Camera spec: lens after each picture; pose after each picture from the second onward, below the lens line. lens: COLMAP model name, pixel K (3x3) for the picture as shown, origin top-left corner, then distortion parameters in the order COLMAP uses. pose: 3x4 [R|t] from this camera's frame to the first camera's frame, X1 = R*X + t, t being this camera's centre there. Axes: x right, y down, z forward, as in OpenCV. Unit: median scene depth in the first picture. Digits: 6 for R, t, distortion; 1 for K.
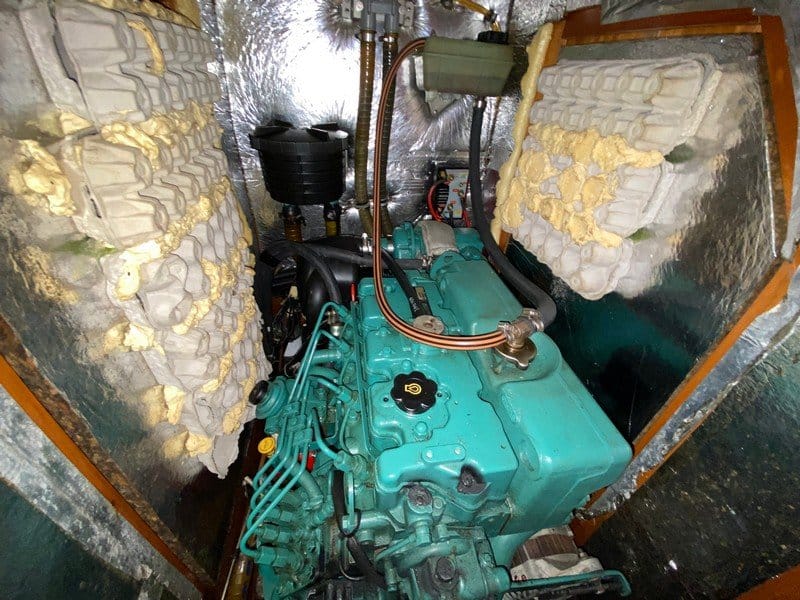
lens RADIAL K [[320.3, 0, 400.8], [0, 320.3, 303.2], [0, 0, 1]] dist [0.011939, -0.016065]
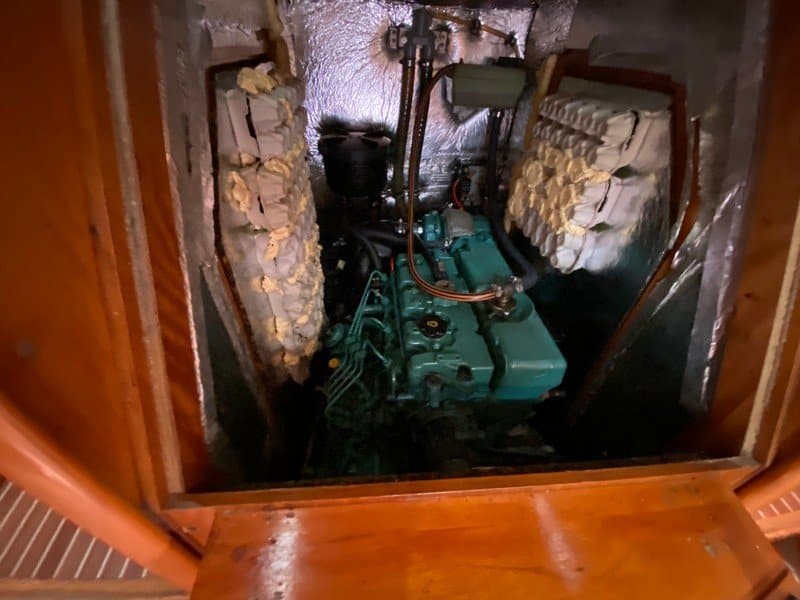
lens RADIAL K [[320.3, 0, 400.1], [0, 320.3, 304.1], [0, 0, 1]] dist [0.011939, -0.016065]
pose [[0.996051, 0.040716, -0.078893, -0.000968], [-0.035595, 0.997233, 0.065263, 0.045816], [0.081332, -0.062198, 0.994744, -0.361915]]
